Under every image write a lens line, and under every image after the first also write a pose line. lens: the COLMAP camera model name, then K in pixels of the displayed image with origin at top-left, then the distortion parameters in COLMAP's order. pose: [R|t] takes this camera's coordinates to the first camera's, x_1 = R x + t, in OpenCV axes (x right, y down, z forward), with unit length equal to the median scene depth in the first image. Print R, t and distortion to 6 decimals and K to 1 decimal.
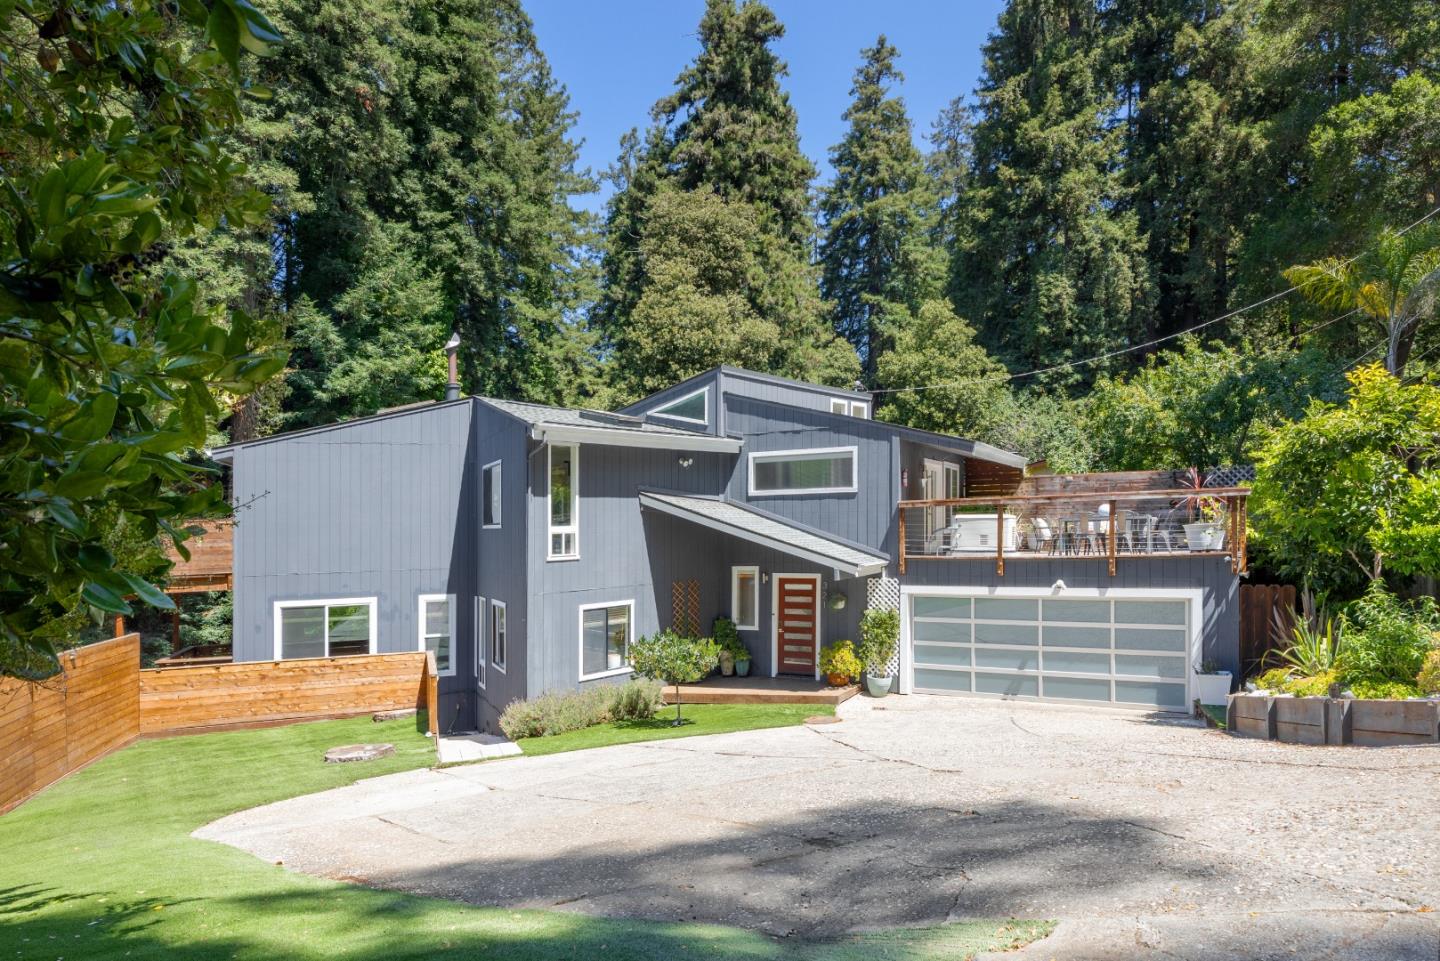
lens RADIAL K [[1042.4, 0, 720.0], [0, 1042.4, 480.5], [0, 0, 1]] dist [-0.028875, 0.002501]
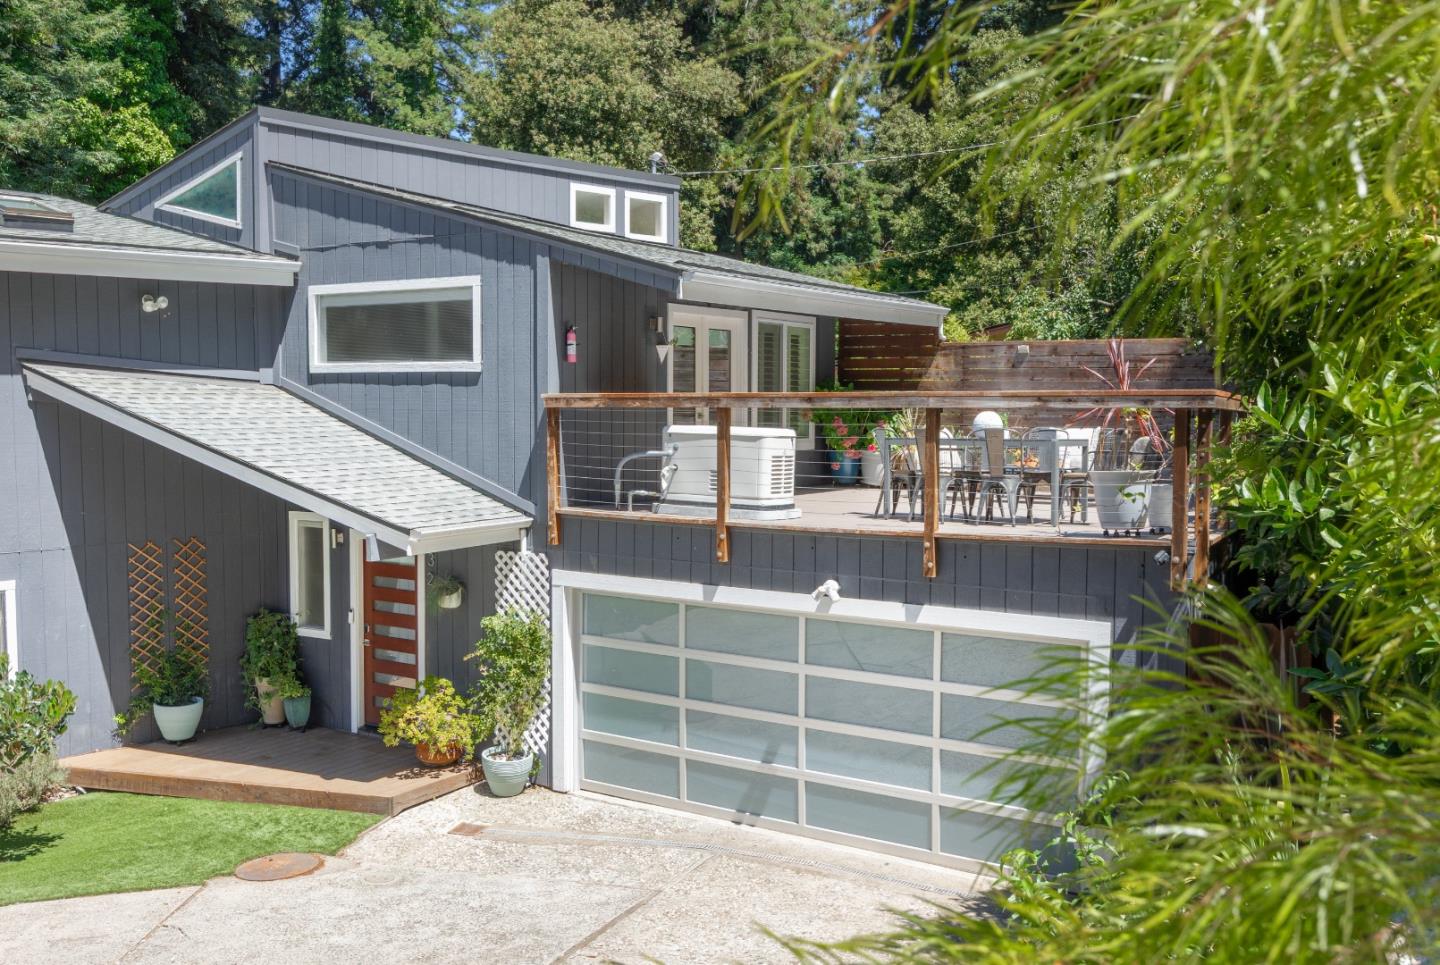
lens RADIAL K [[1514.5, 0, 719.7], [0, 1514.5, 439.5], [0, 0, 1]] dist [-0.018037, -0.018838]
pose [[0.996740, 0.025357, -0.076594, 0.279752], [-0.019560, 0.996953, 0.075513, -0.011954], [0.078275, -0.073768, 0.994199, 0.294626]]
